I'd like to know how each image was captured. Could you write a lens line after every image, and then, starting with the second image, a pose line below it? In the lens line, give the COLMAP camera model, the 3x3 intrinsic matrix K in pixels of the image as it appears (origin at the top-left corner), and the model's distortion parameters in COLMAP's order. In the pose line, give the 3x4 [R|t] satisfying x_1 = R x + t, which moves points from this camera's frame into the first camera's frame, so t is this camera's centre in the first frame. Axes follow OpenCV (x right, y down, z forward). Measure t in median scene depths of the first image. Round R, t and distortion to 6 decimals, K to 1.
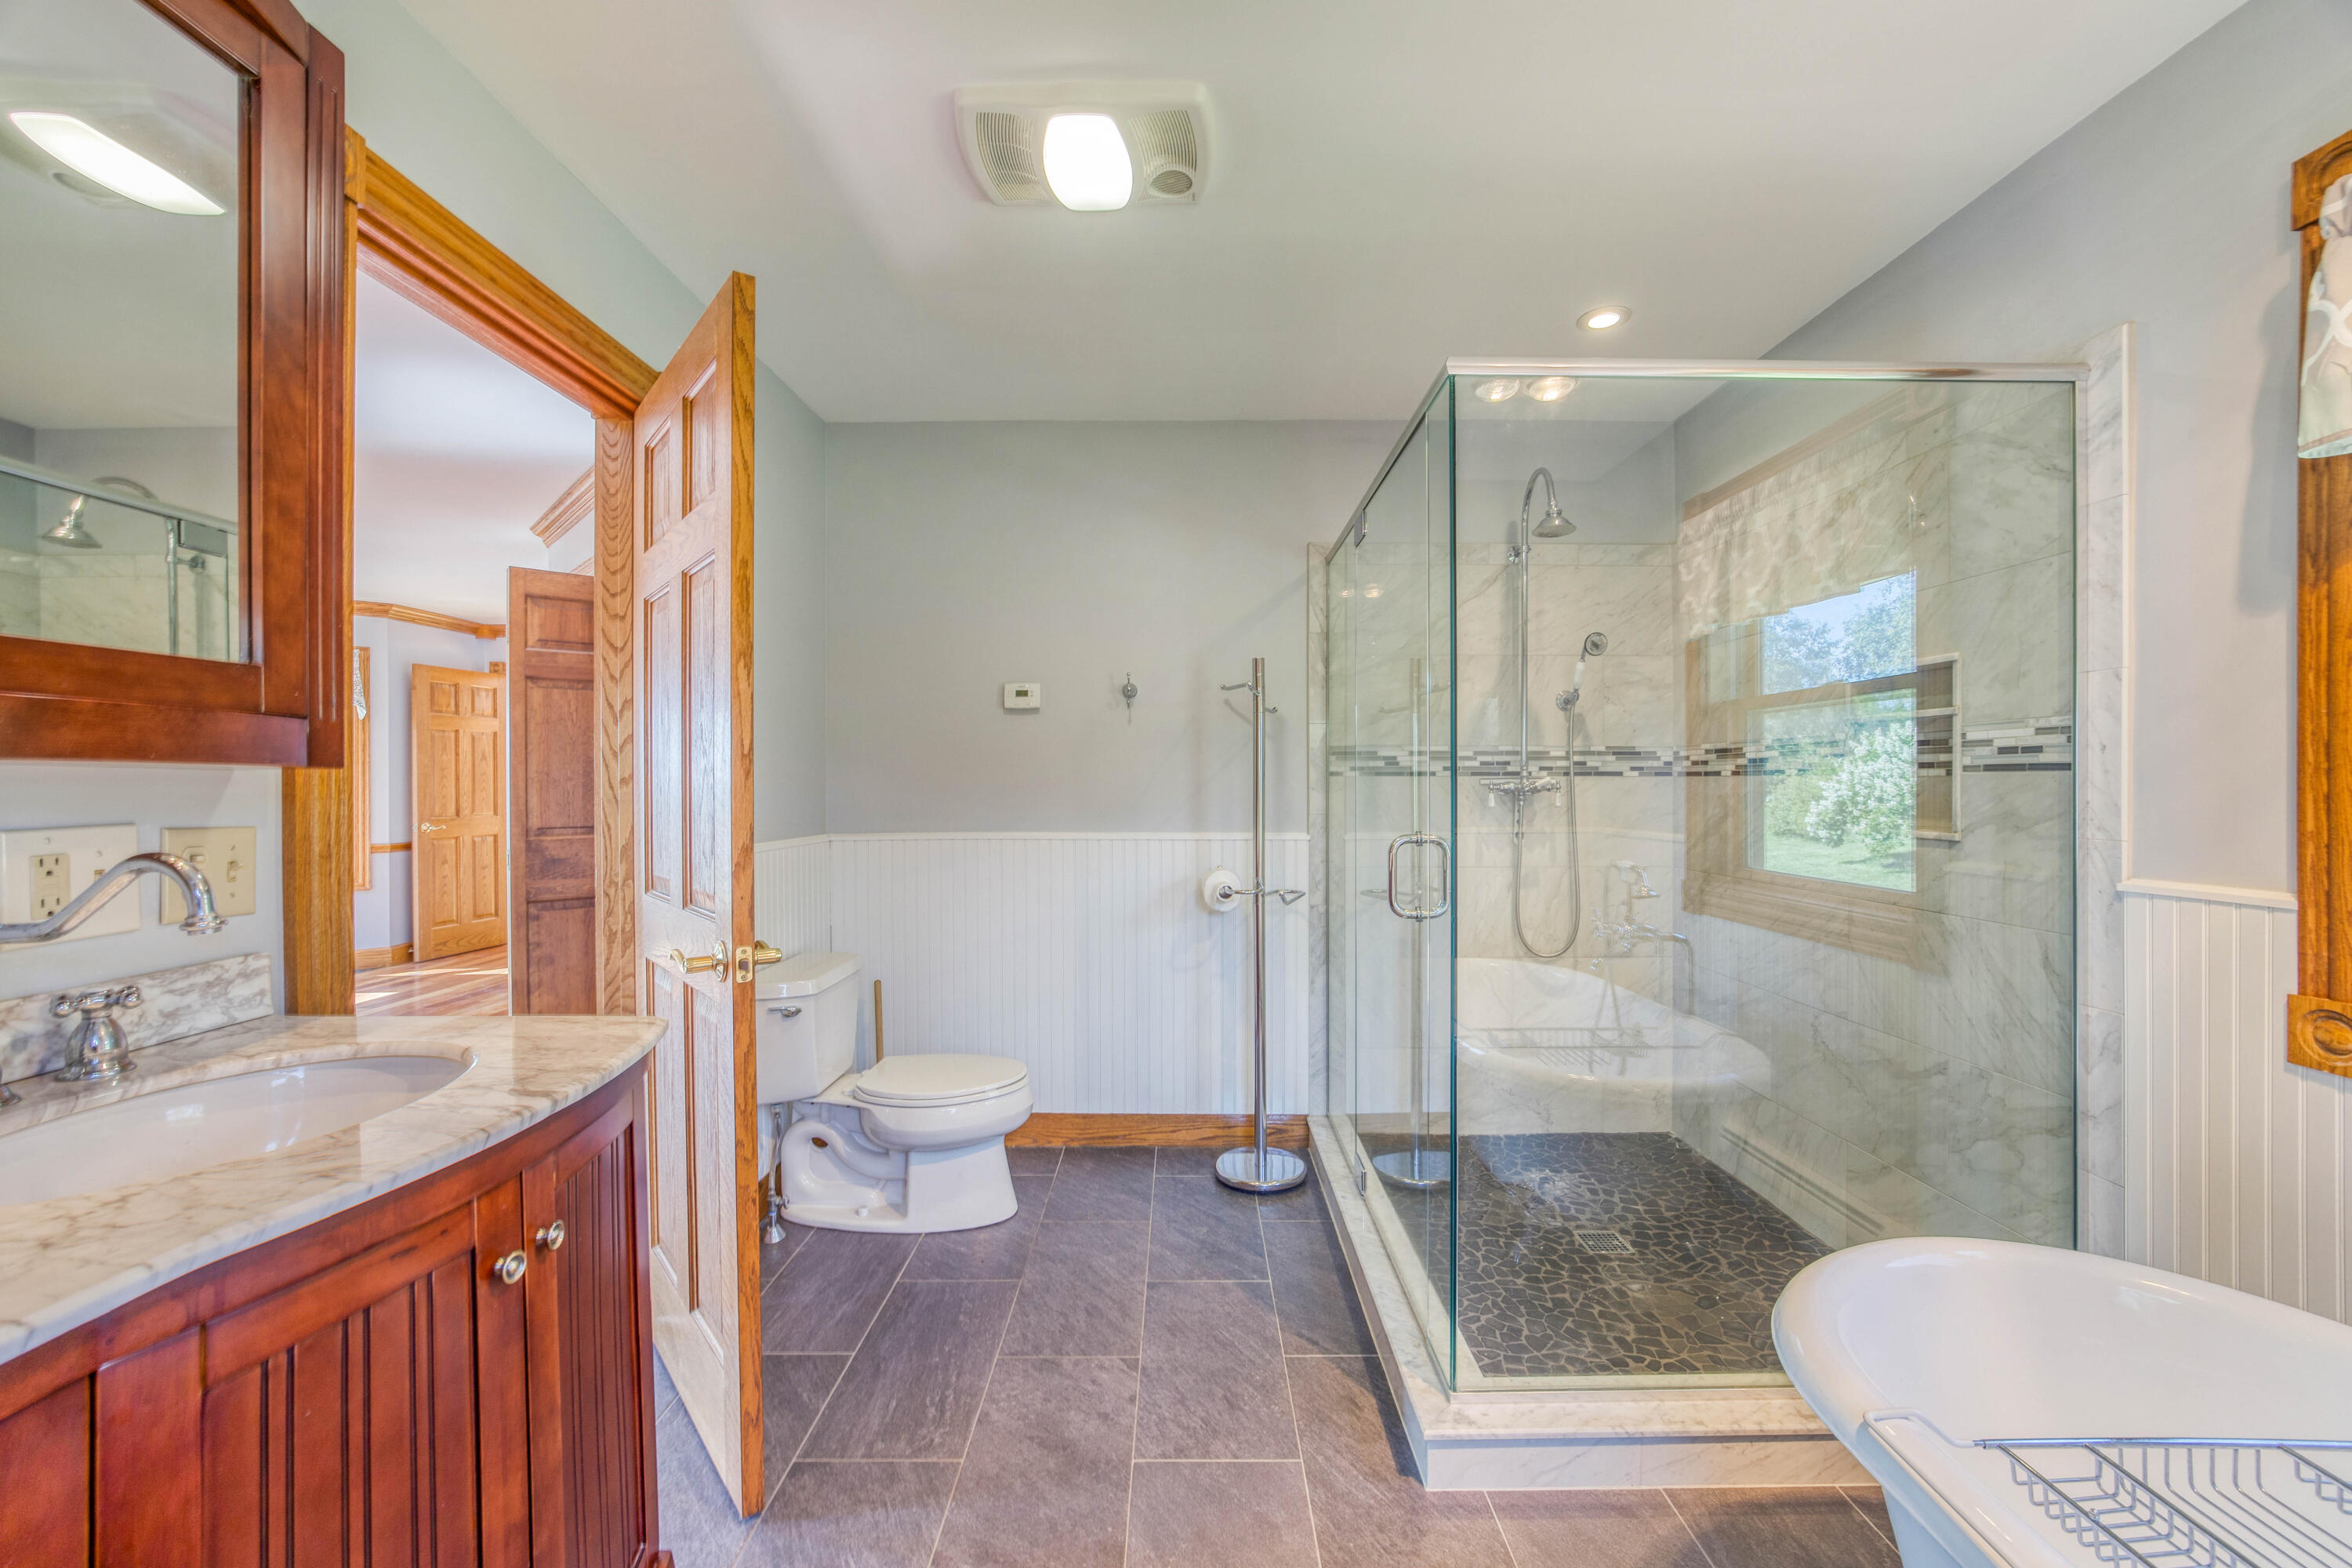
lens RADIAL K [[960.7, 0, 1173.2], [0, 960.7, 779.8], [0, 0, 1]] dist [-0.034868, 0.005992]
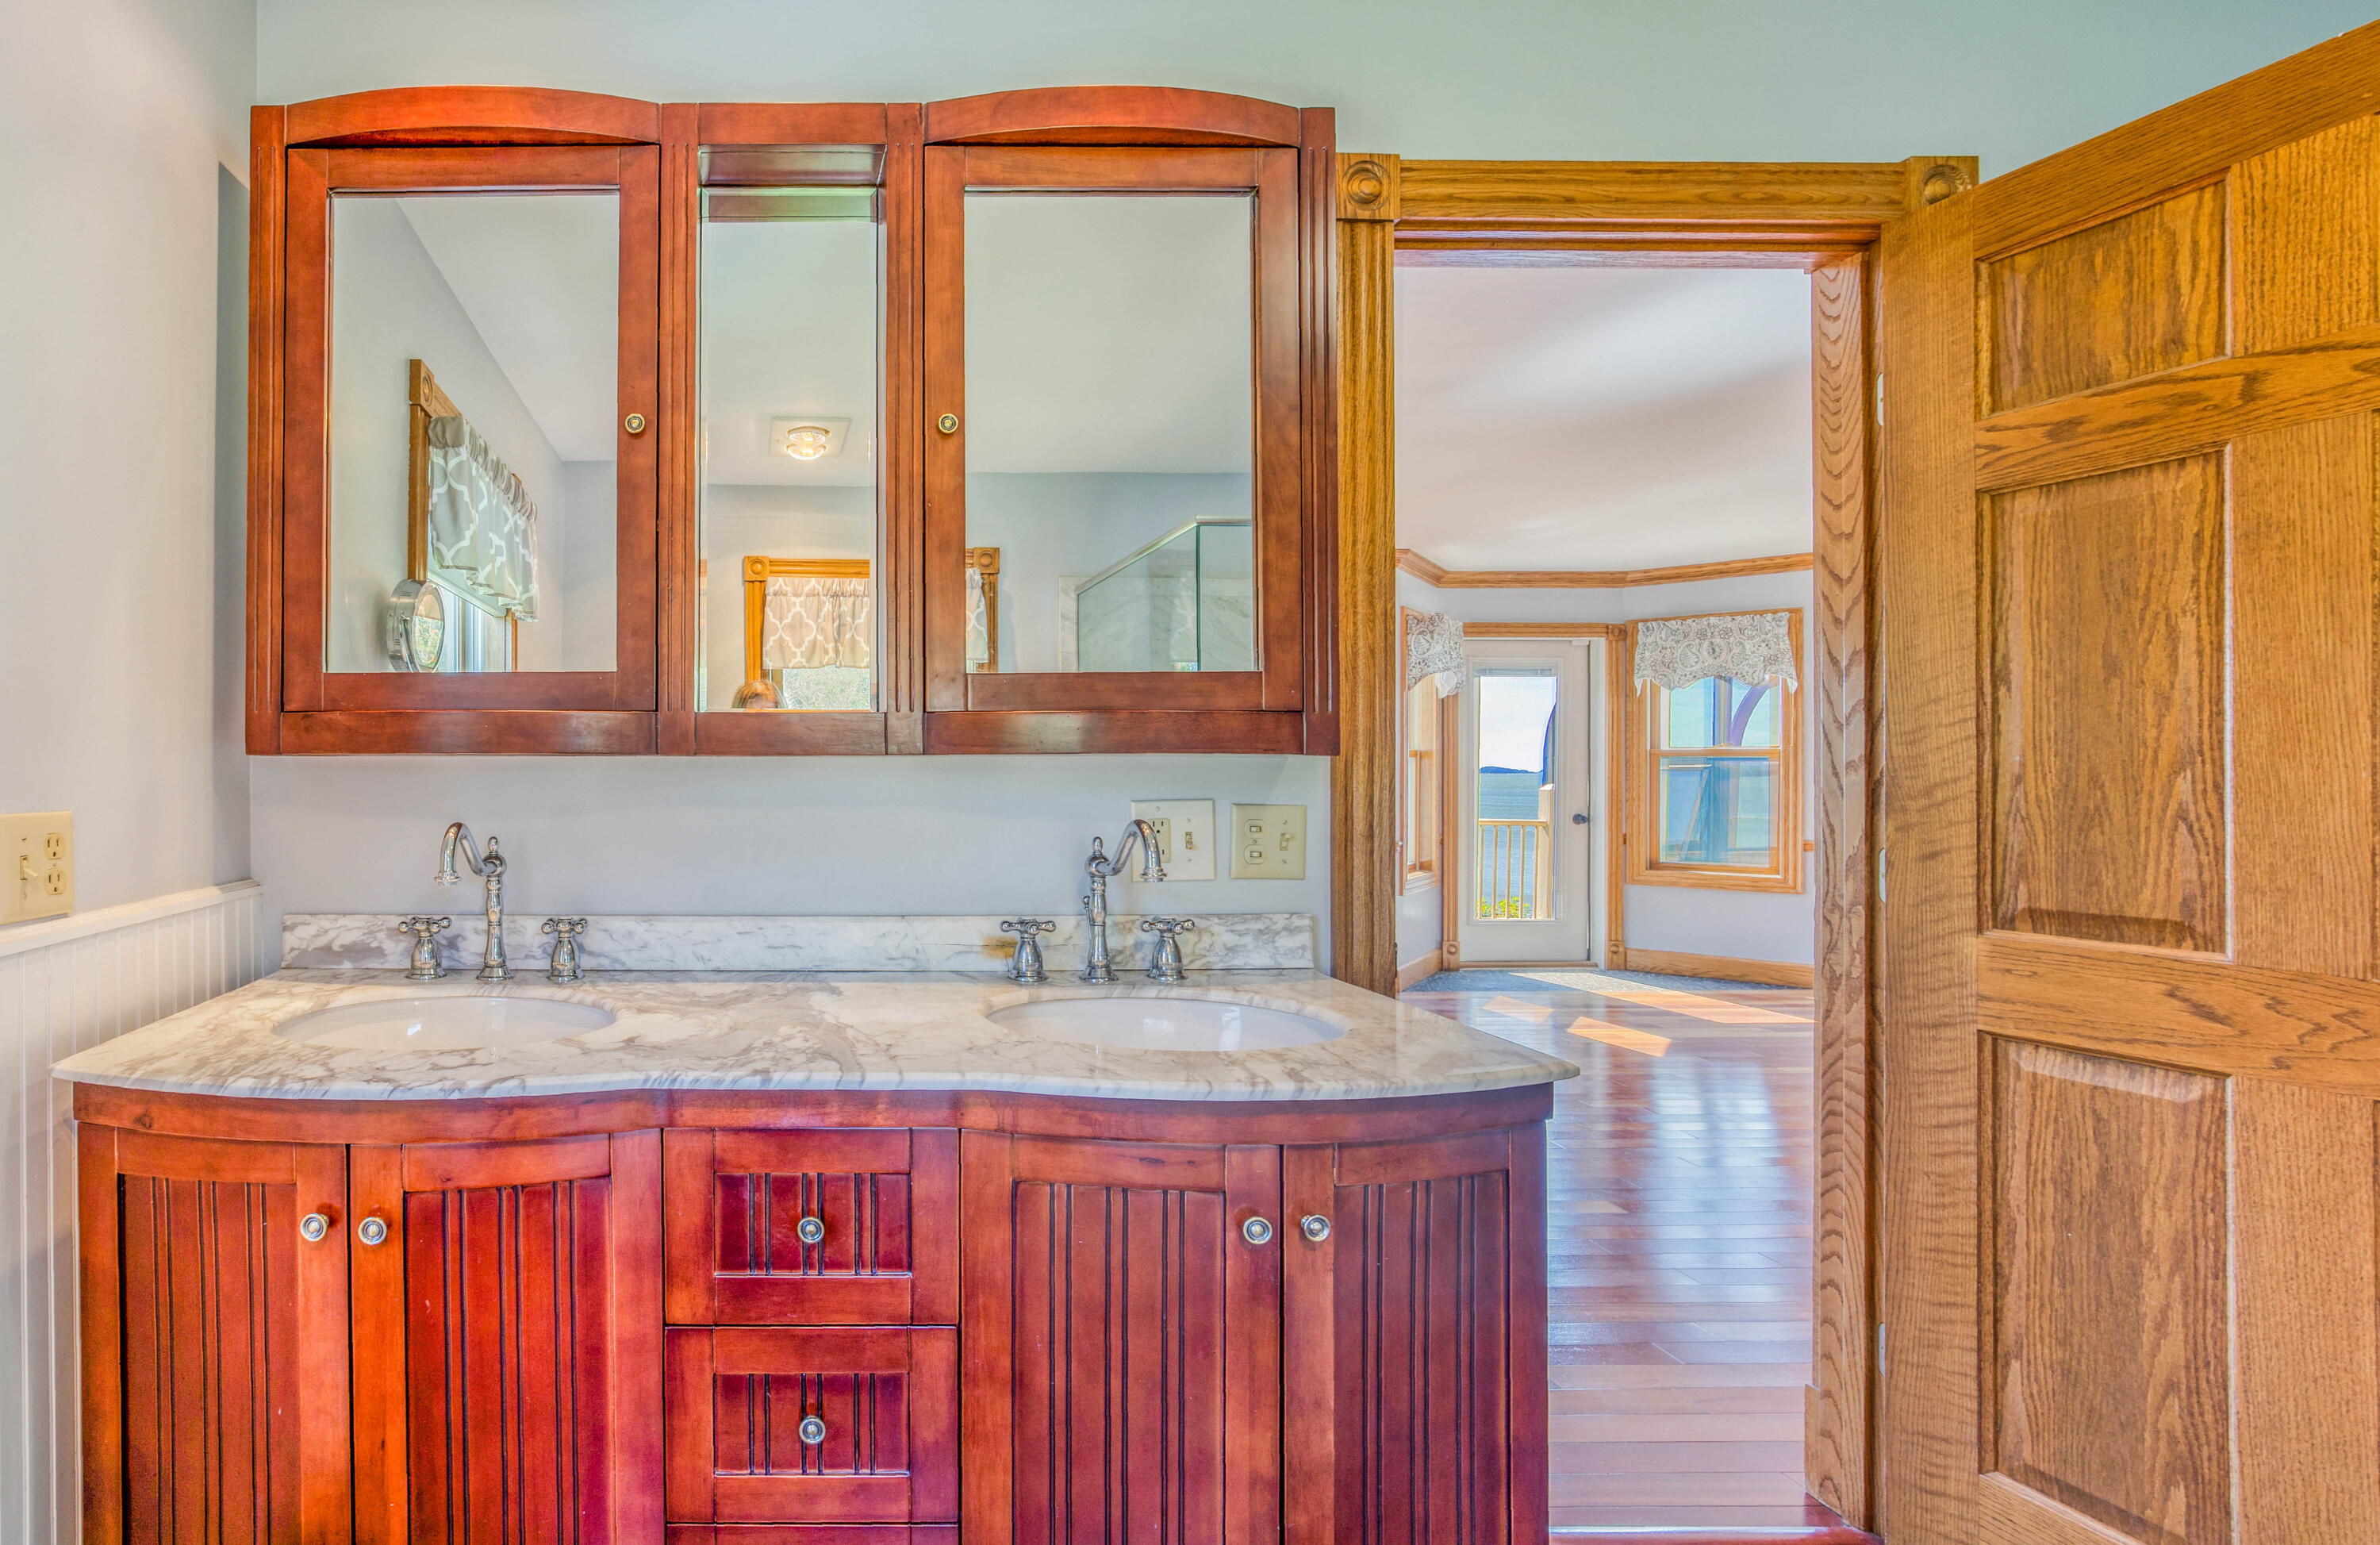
lens RADIAL K [[1467.7, 0, 1191.3], [0, 1467.7, 766.4], [0, 0, 1]] dist [-0.058774, 0.000742]
pose [[-0.005069, -0.002986, -0.999983, 0.884670], [0.005295, 0.999981, -0.003012, 0.005587], [0.999973, -0.005311, -0.005053, 0.889635]]
